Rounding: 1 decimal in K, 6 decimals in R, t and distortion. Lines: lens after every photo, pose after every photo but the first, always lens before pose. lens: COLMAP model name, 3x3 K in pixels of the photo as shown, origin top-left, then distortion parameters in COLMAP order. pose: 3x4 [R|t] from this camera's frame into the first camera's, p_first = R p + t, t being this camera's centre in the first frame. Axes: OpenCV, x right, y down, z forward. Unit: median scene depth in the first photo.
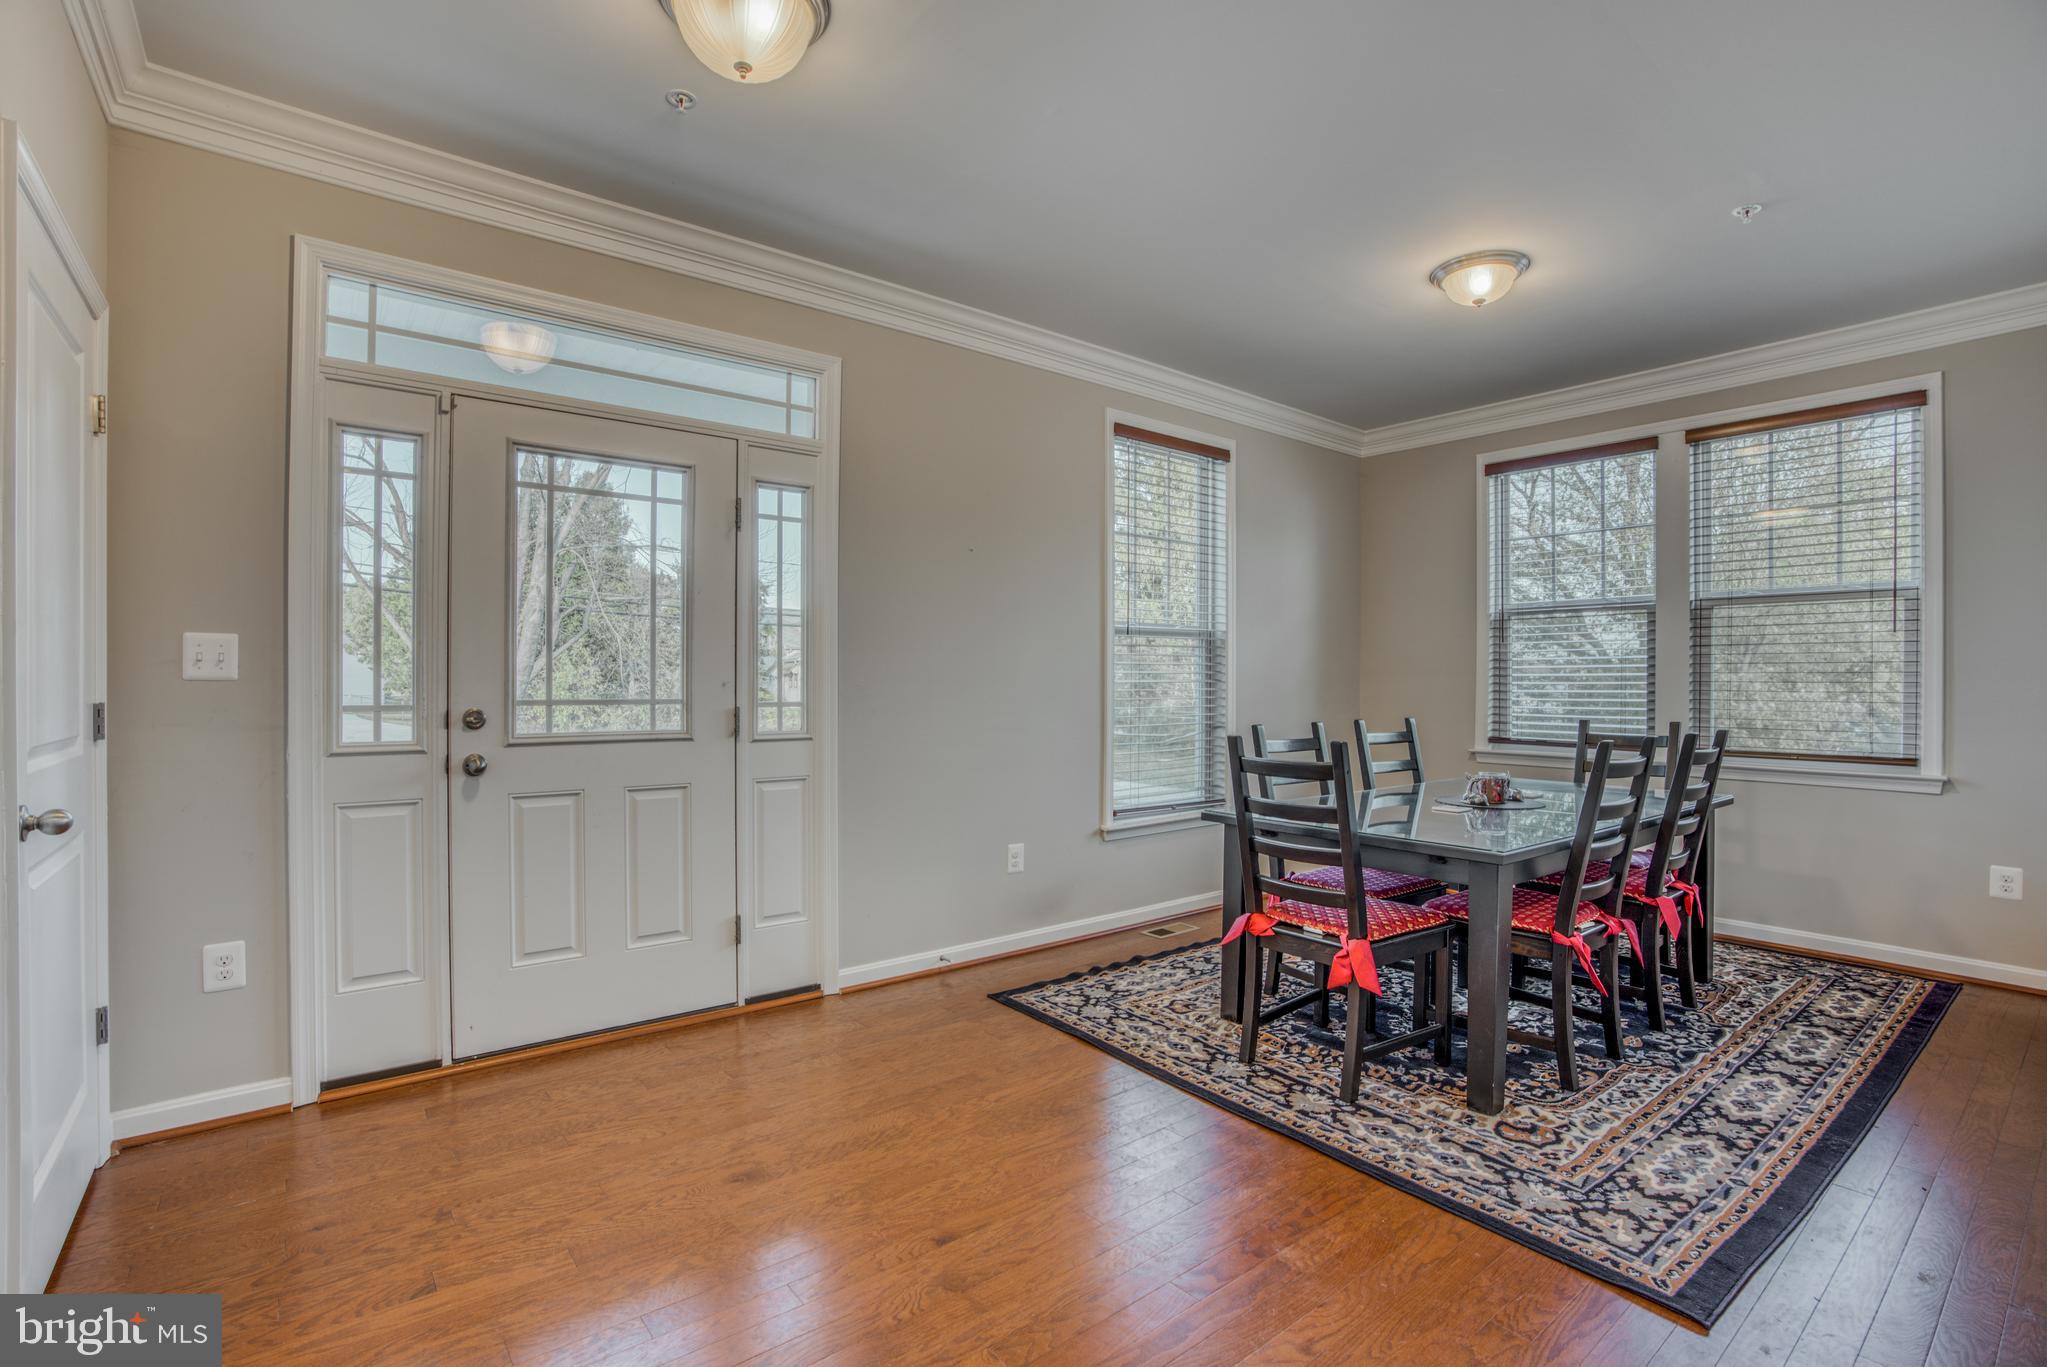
lens RADIAL K [[937.9, 0, 1006.3], [0, 937.9, 682.3], [0, 0, 1]] dist [-0.063889, 0.021639]
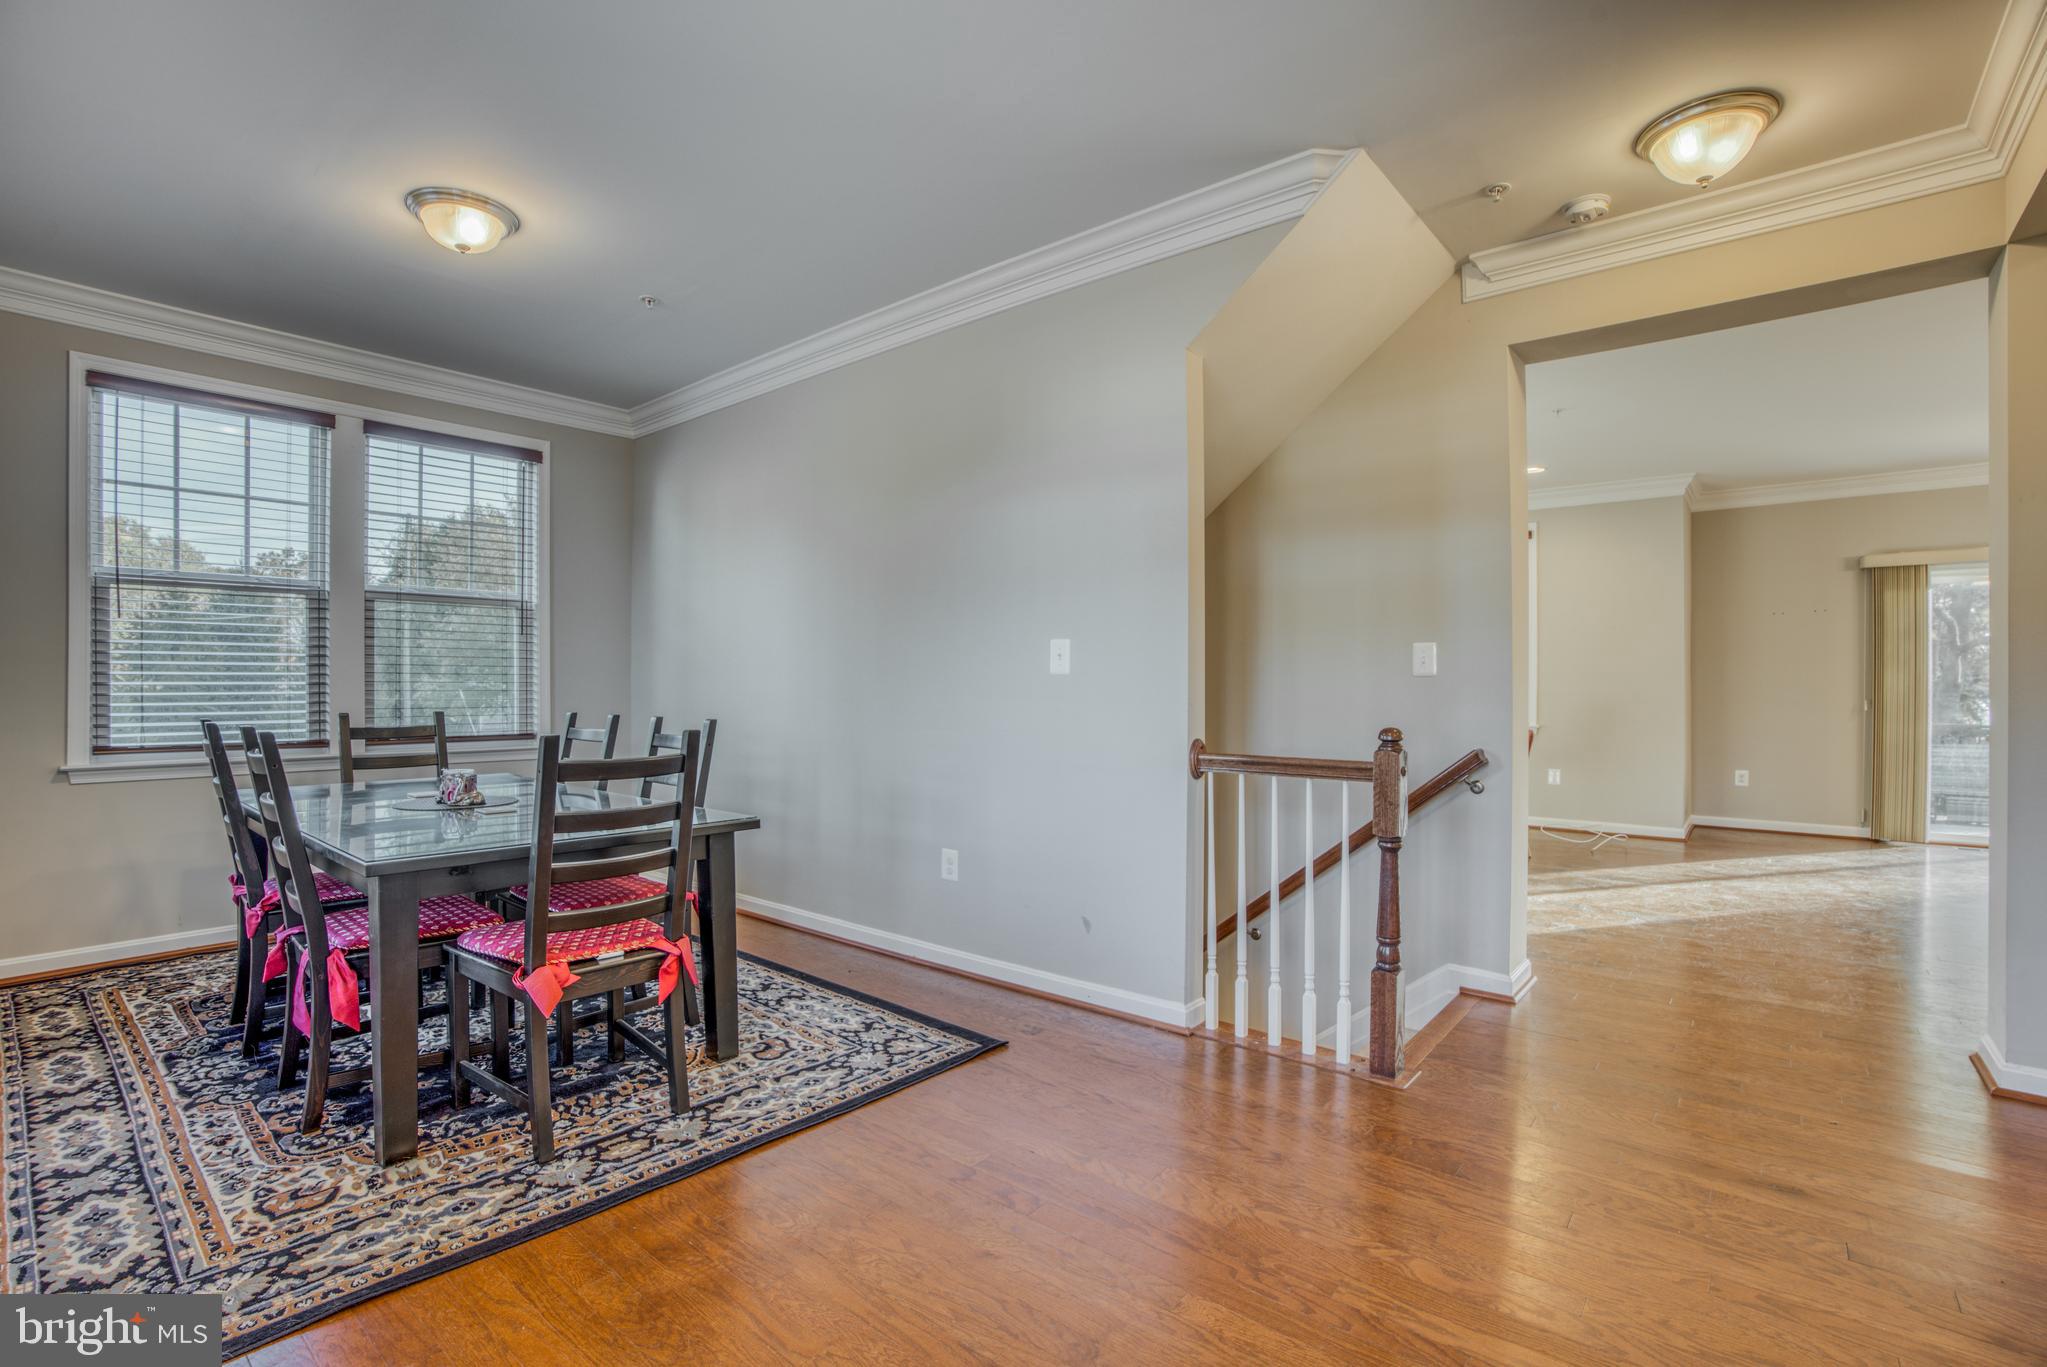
lens RADIAL K [[937.9, 0, 996.6], [0, 937.9, 683.0], [0, 0, 1]] dist [-0.063889, 0.021639]
pose [[-0.193801, -0.001096, 0.981040, -0.604828], [-0.001389, 0.999999, 0.000843, 0.014694], [-0.981040, -0.001200, -0.193803, 0.853727]]
